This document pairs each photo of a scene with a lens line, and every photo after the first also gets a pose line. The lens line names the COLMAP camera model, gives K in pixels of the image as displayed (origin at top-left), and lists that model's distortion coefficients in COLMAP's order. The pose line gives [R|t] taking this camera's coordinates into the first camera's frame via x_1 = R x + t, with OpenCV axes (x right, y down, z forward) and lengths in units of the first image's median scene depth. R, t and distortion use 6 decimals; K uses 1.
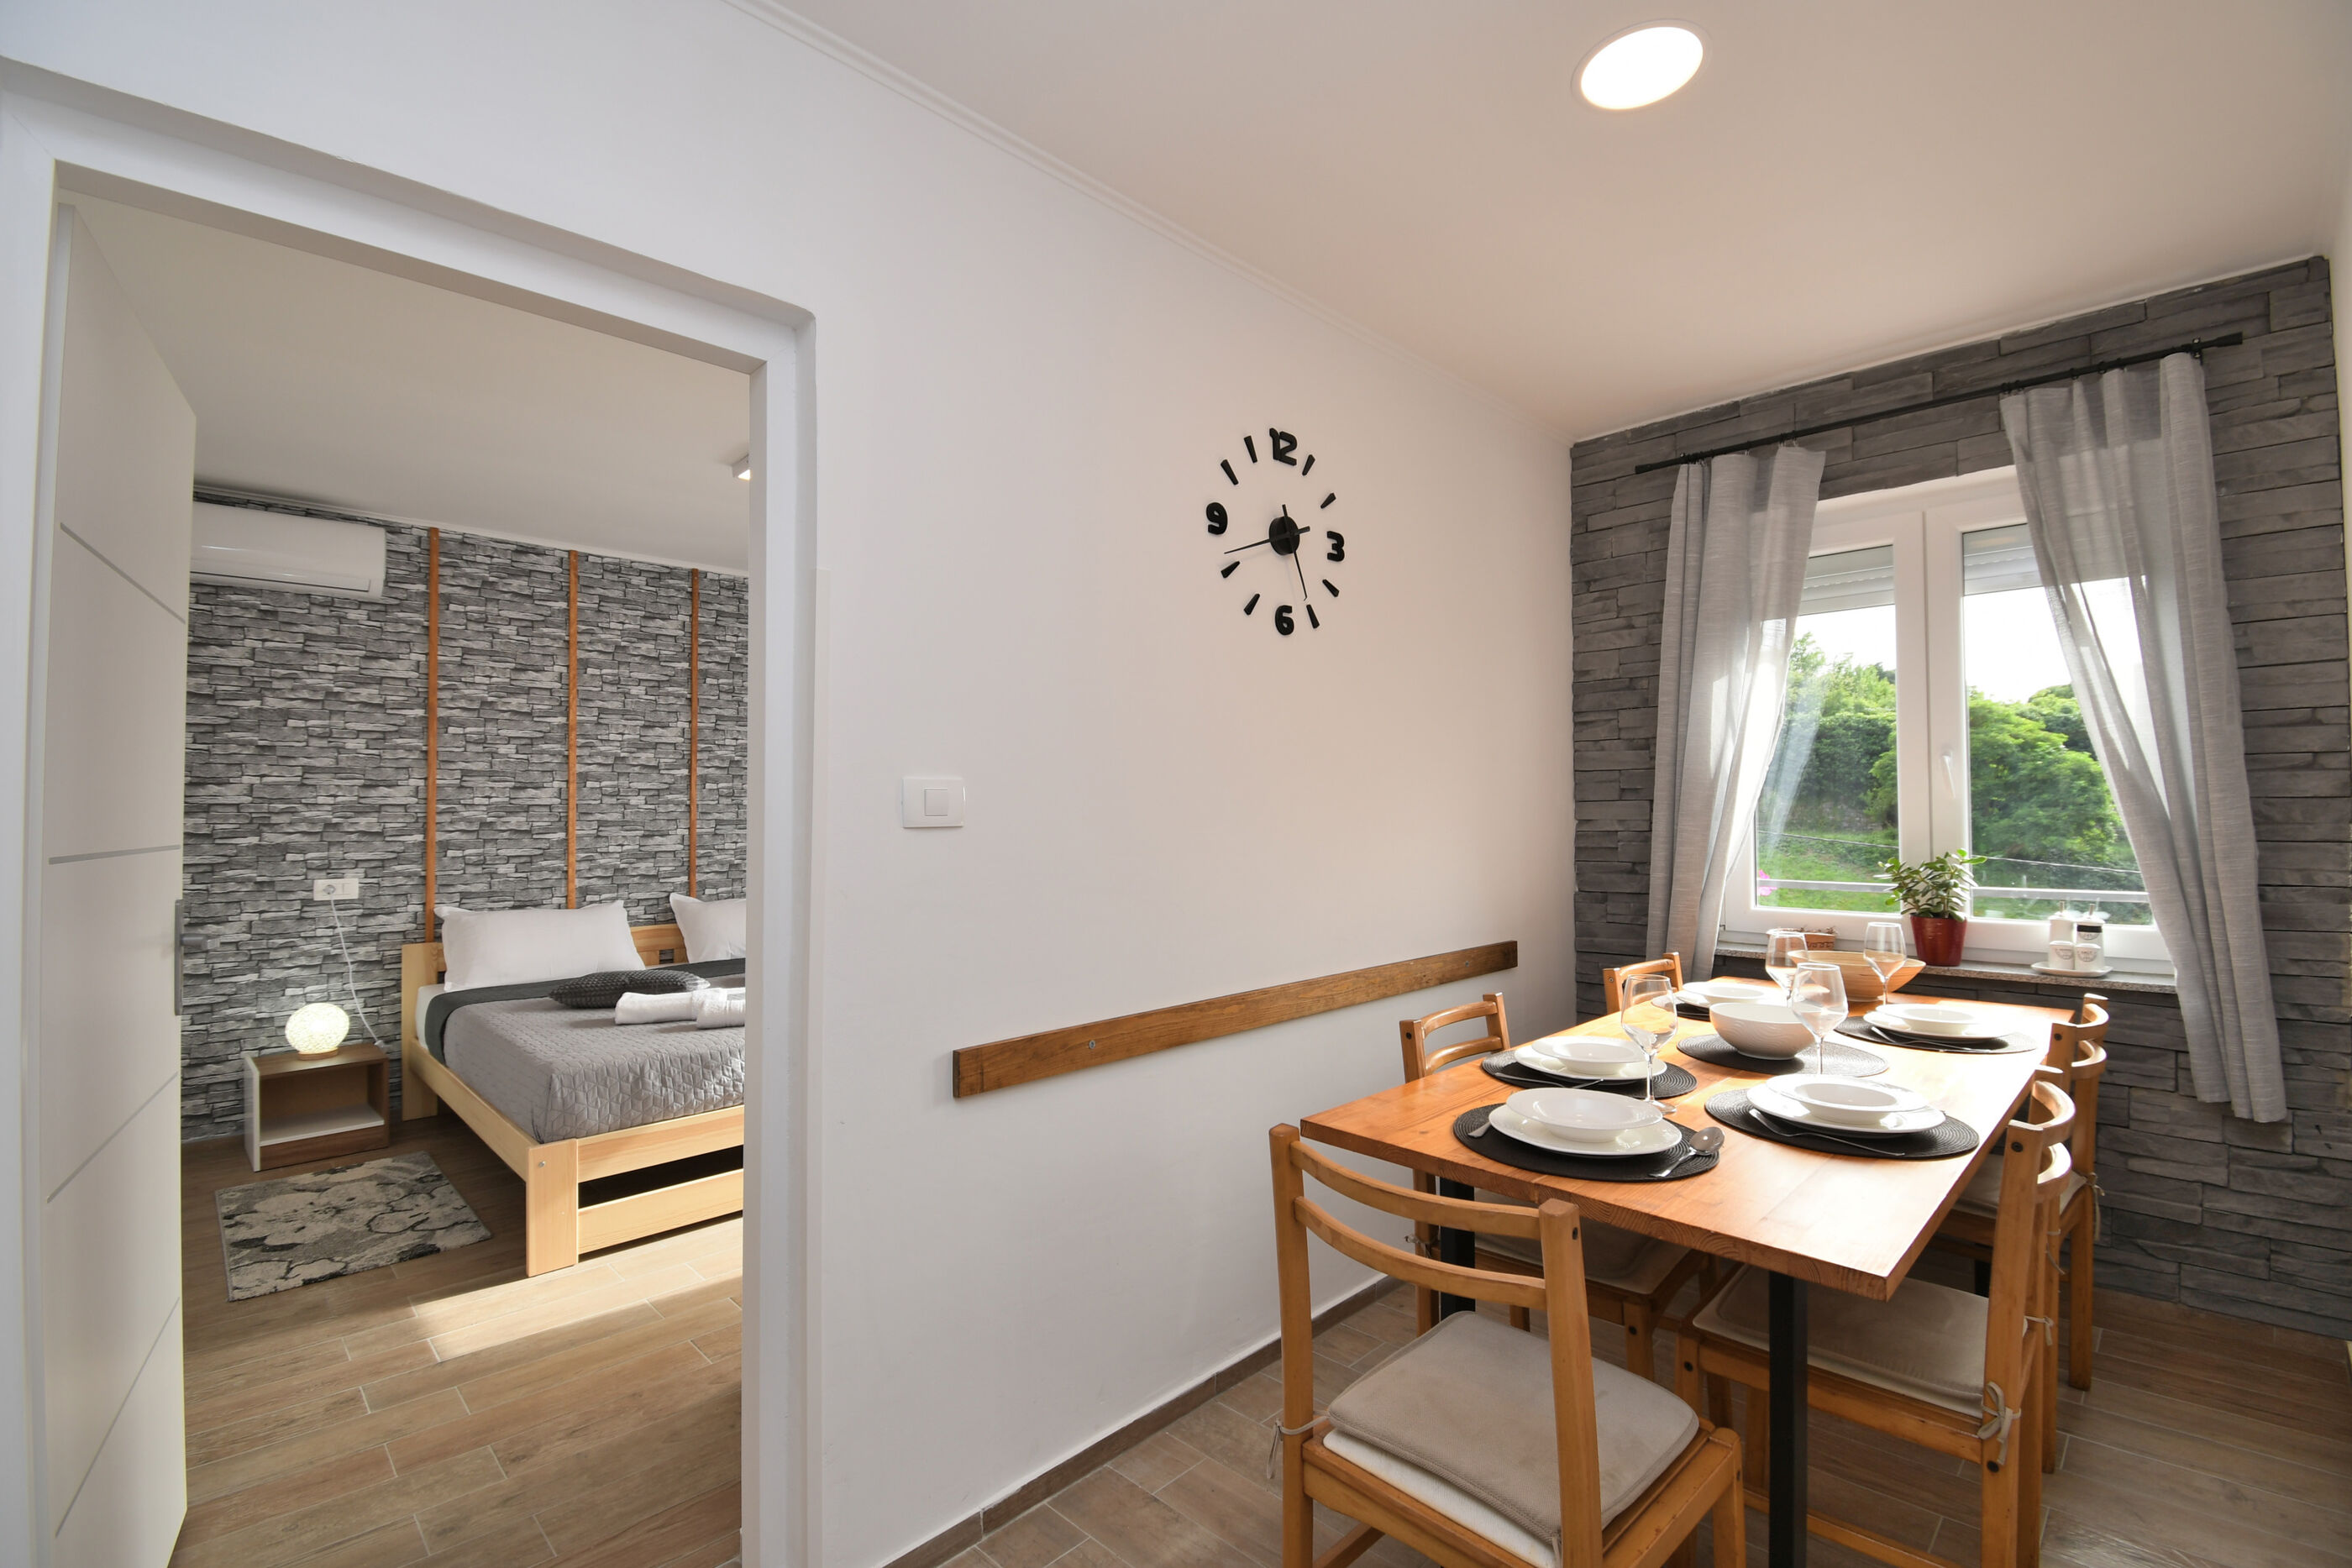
lens RADIAL K [[1030.6, 0, 1183.2], [0, 1030.6, 788.5], [0, 0, 1]] dist [0.026720, -0.032165]
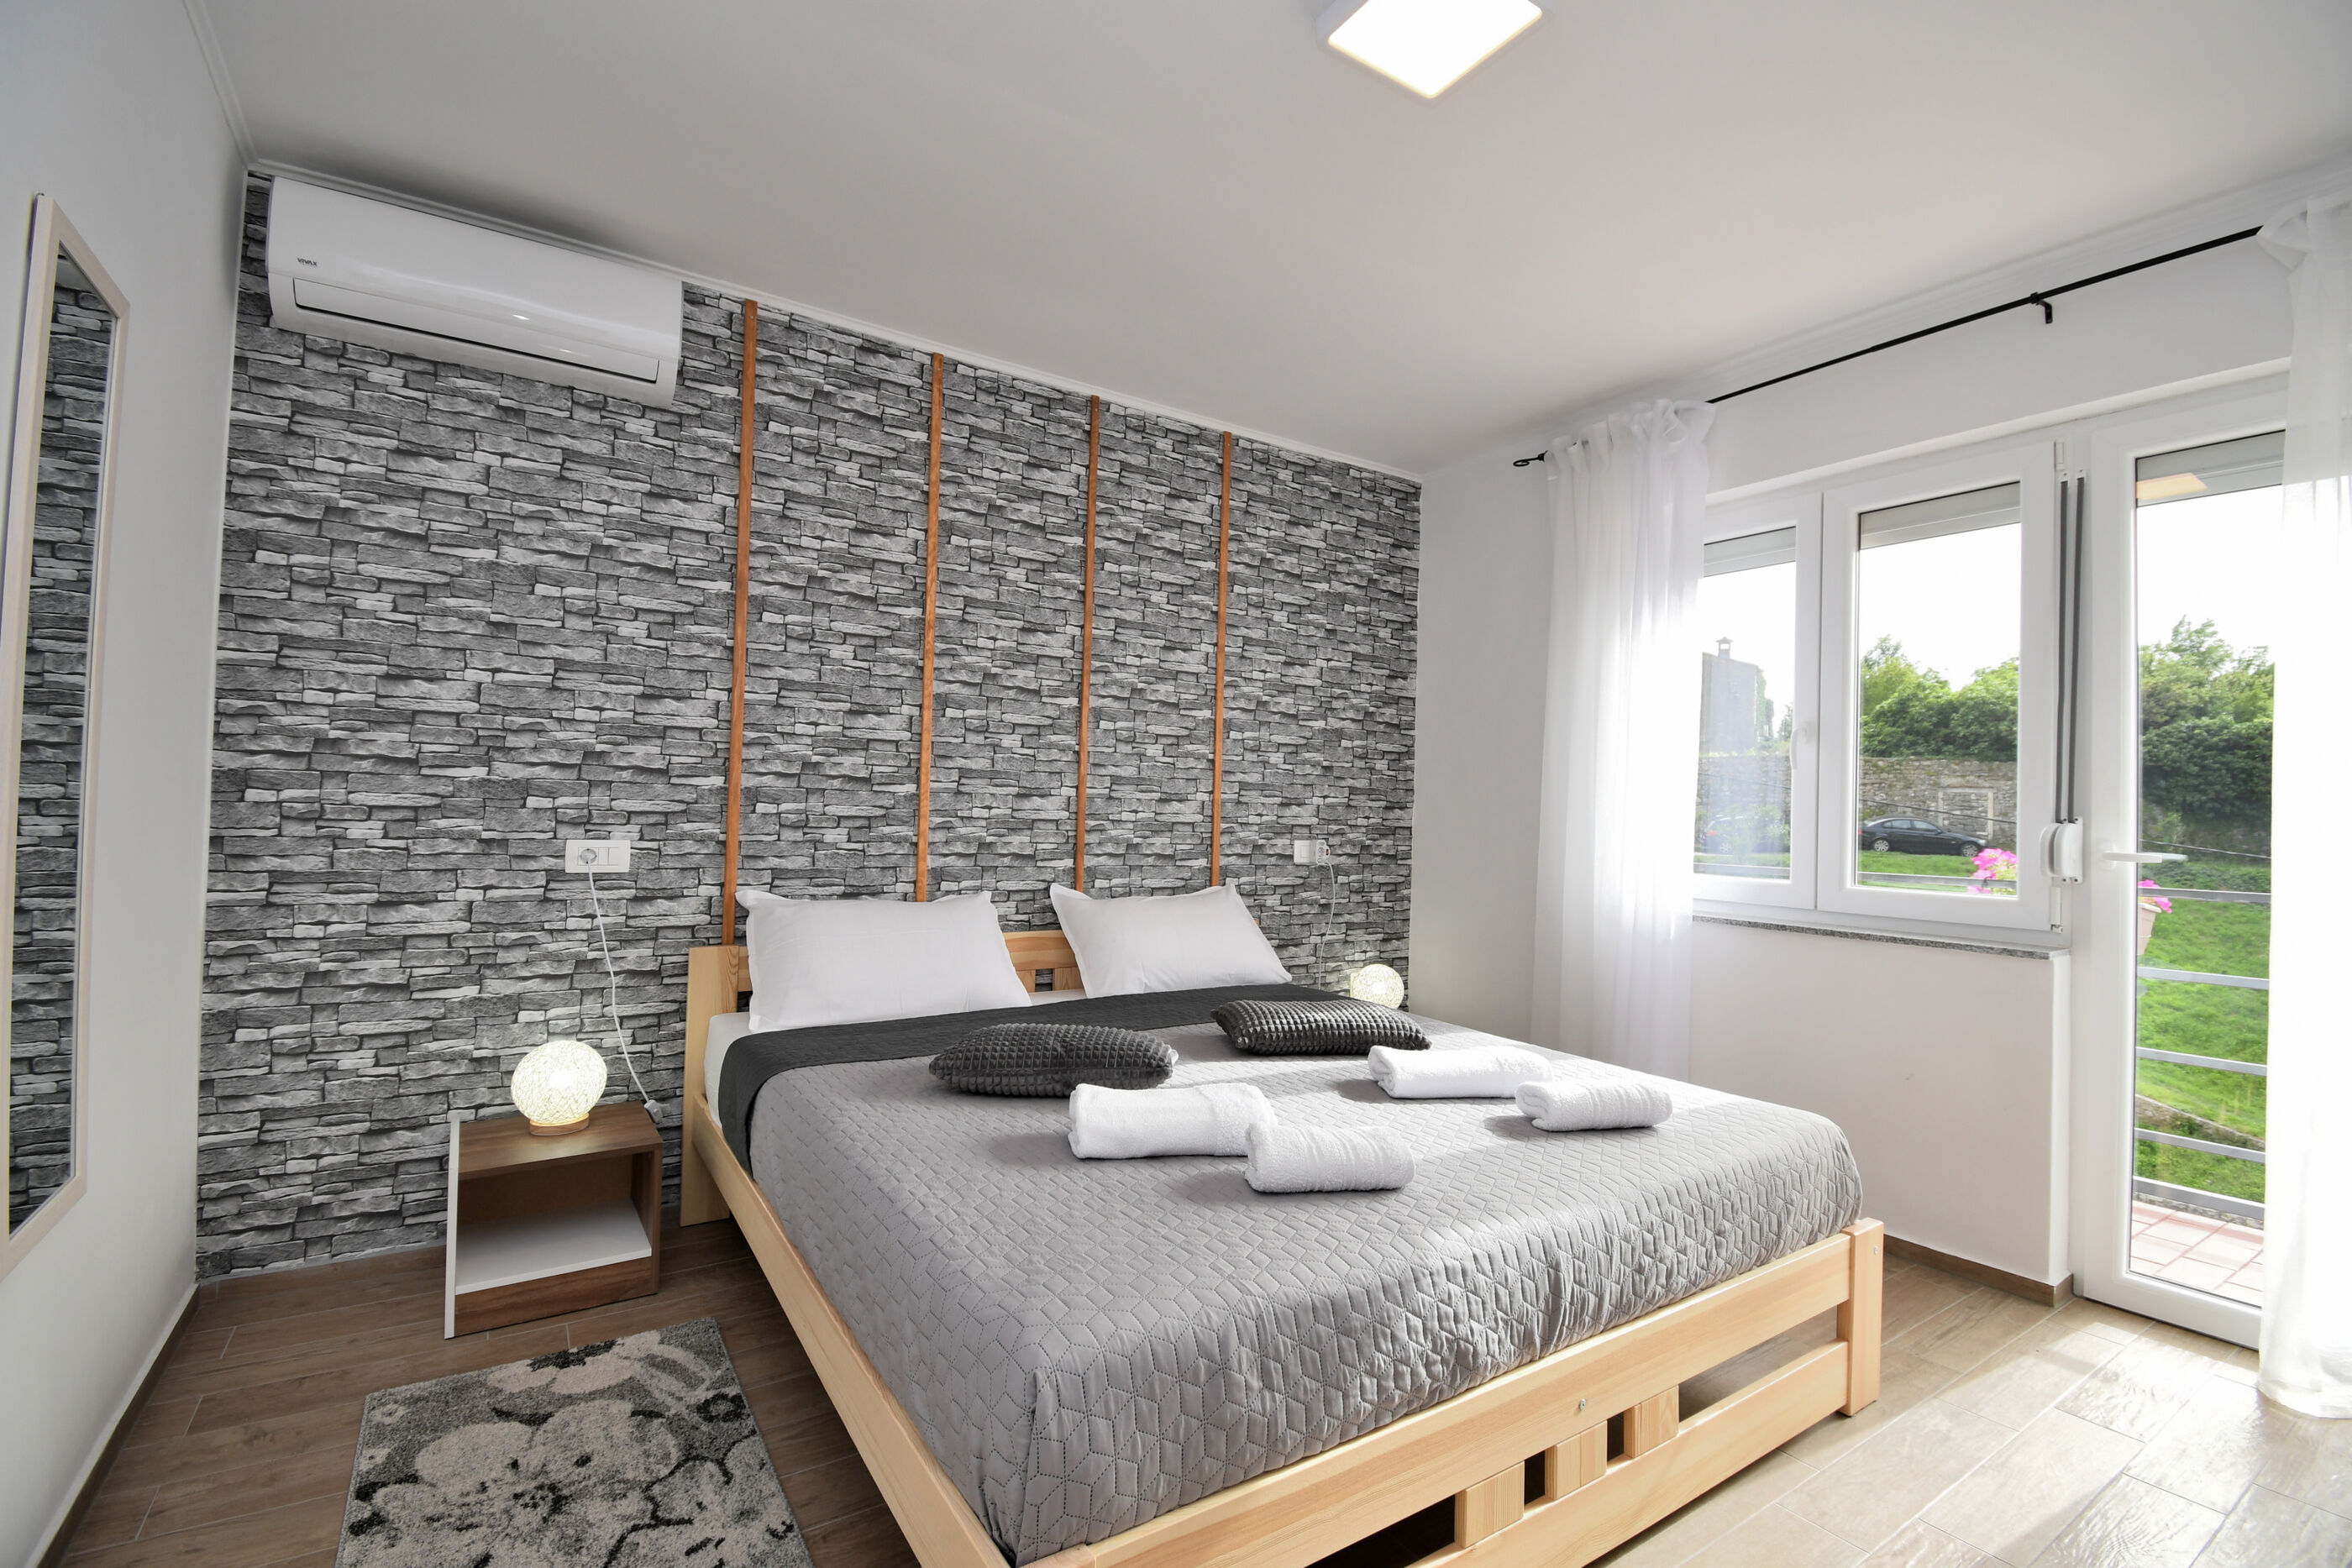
lens RADIAL K [[1029.0, 0, 1180.9], [0, 1029.0, 787.4], [0, 0, 1]] dist [0.020386, -0.024541]
pose [[0.978939, 0.028580, -0.202144, -0.404535], [-0.028846, 0.999583, 0.001627, 0.051925], [0.202106, 0.004238, 0.979355, 0.533451]]
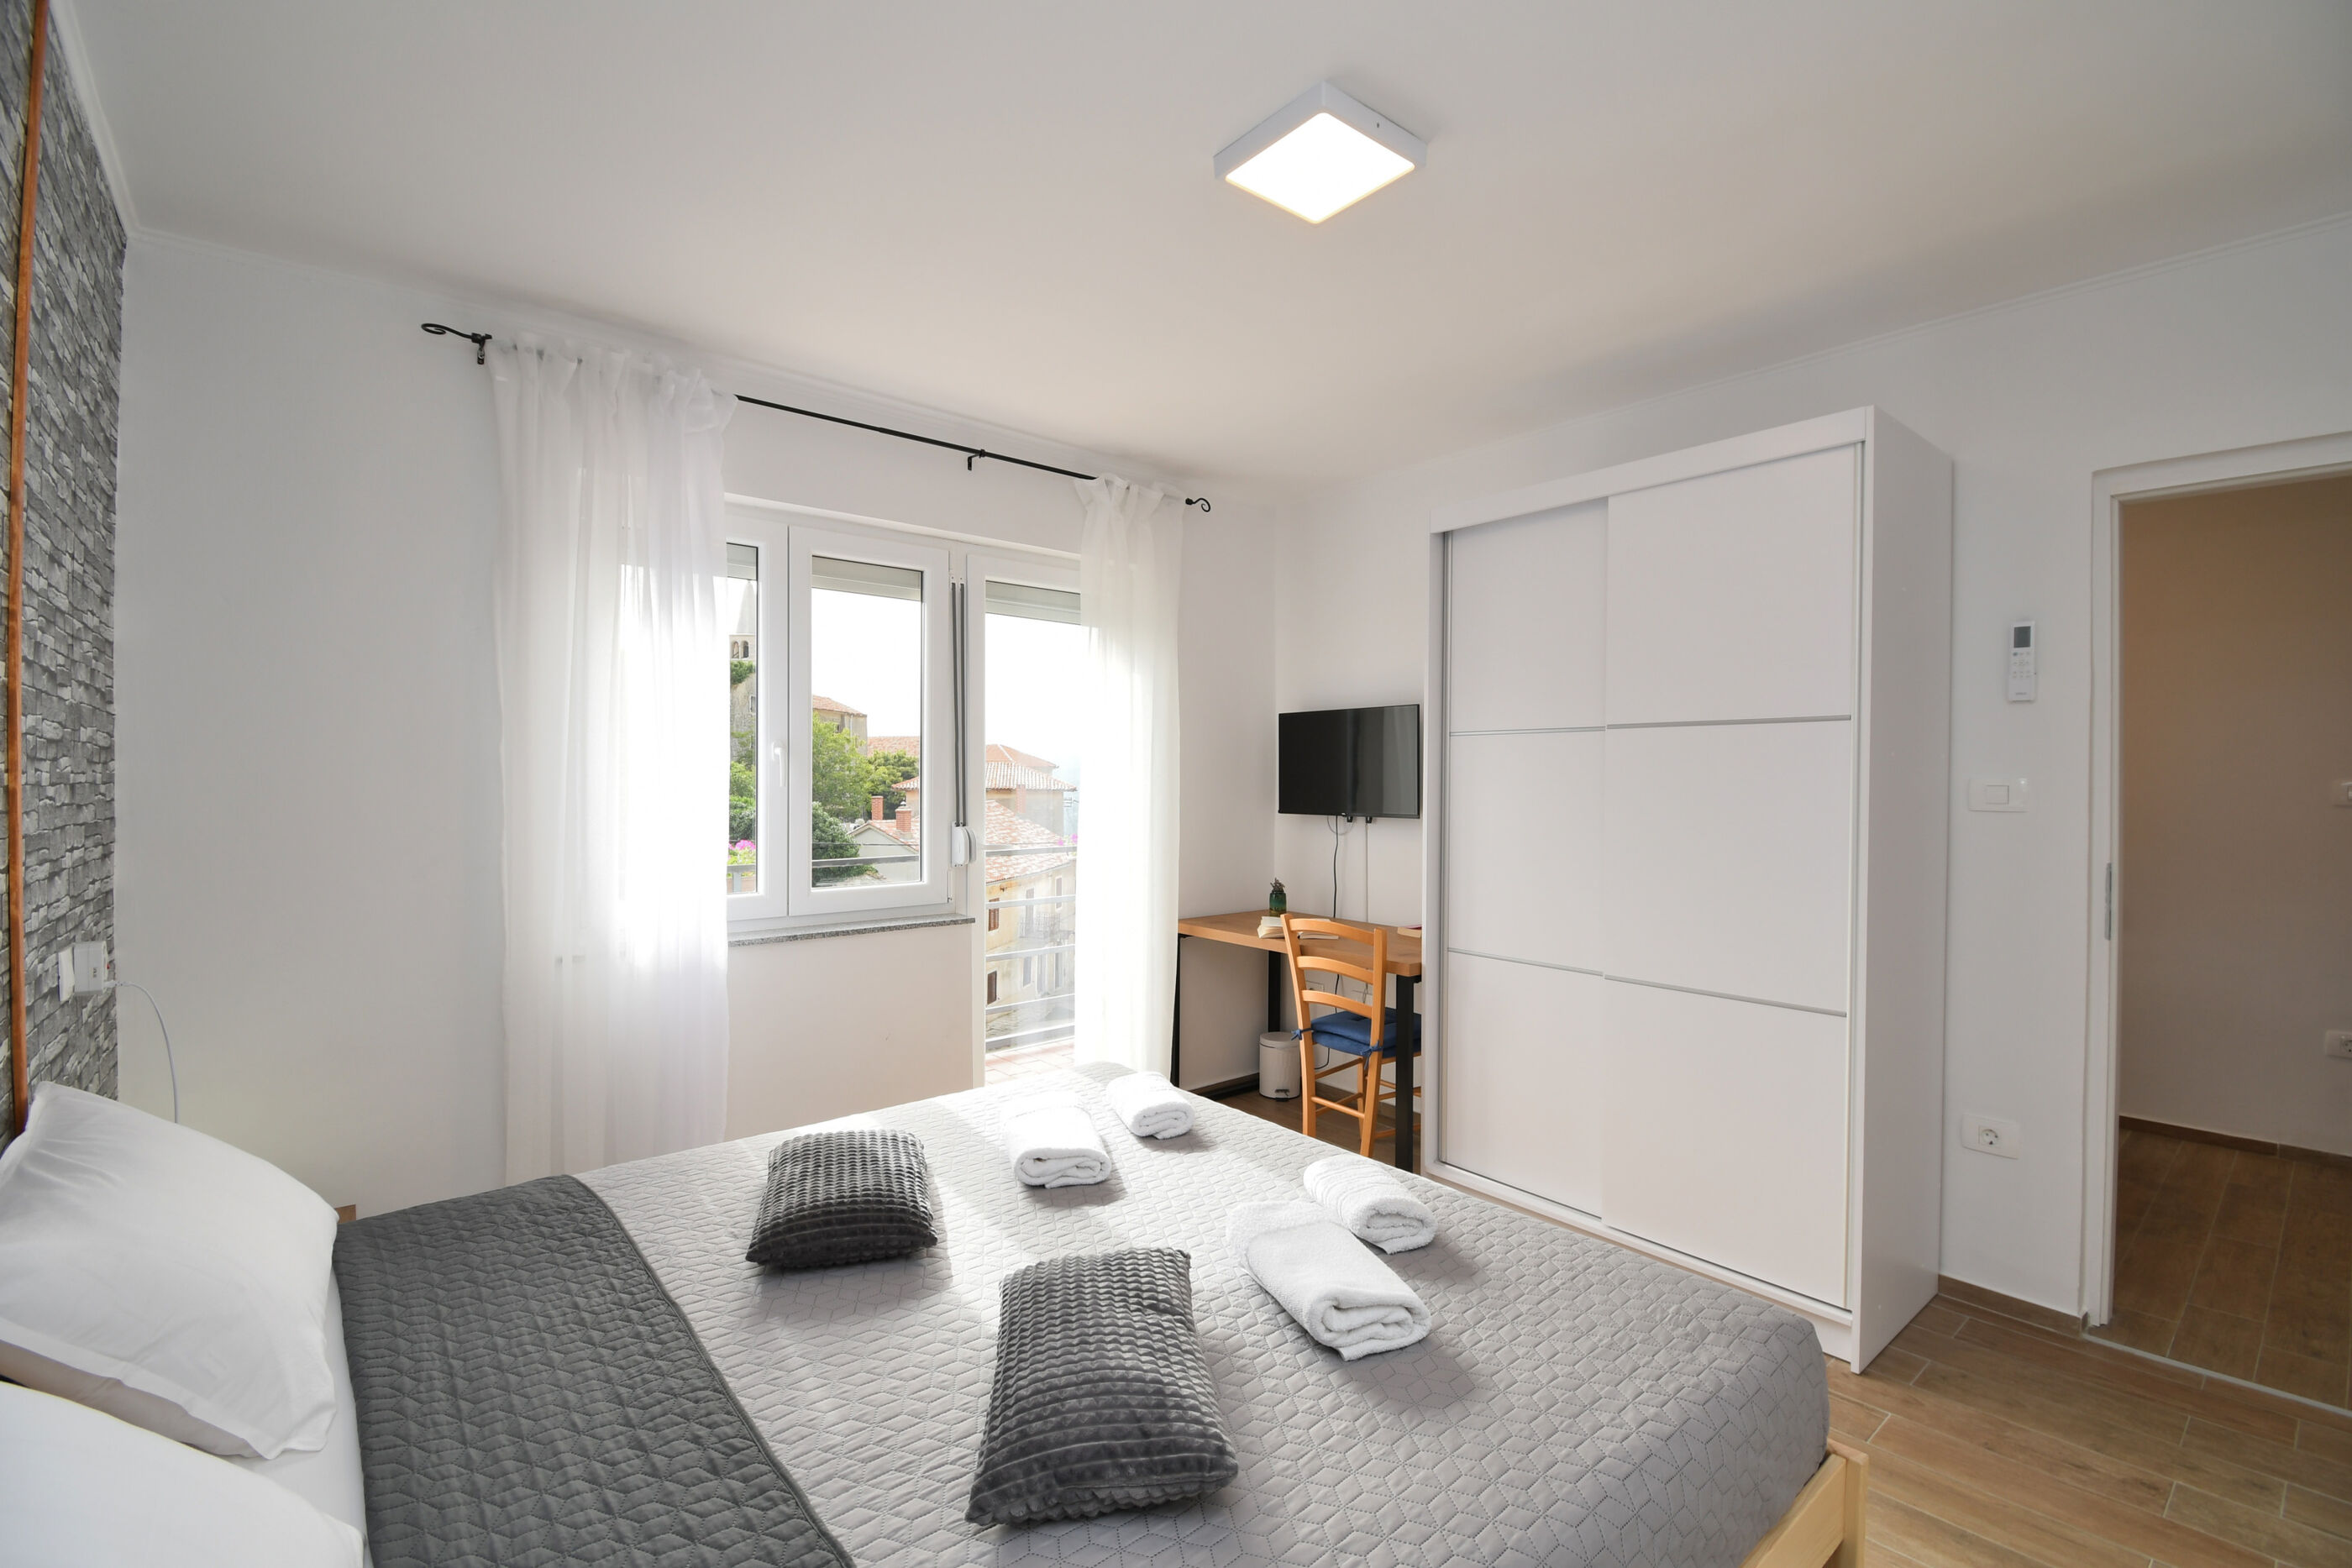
lens RADIAL K [[1030.6, 0, 1183.2], [0, 1030.6, 788.5], [0, 0, 1]] dist [0.026720, -0.032165]
pose [[0.075356, -0.004342, 0.997147, -0.942084], [-0.024248, 0.999687, 0.006185, 0.012065], [-0.996862, -0.024644, 0.075228, 1.052287]]
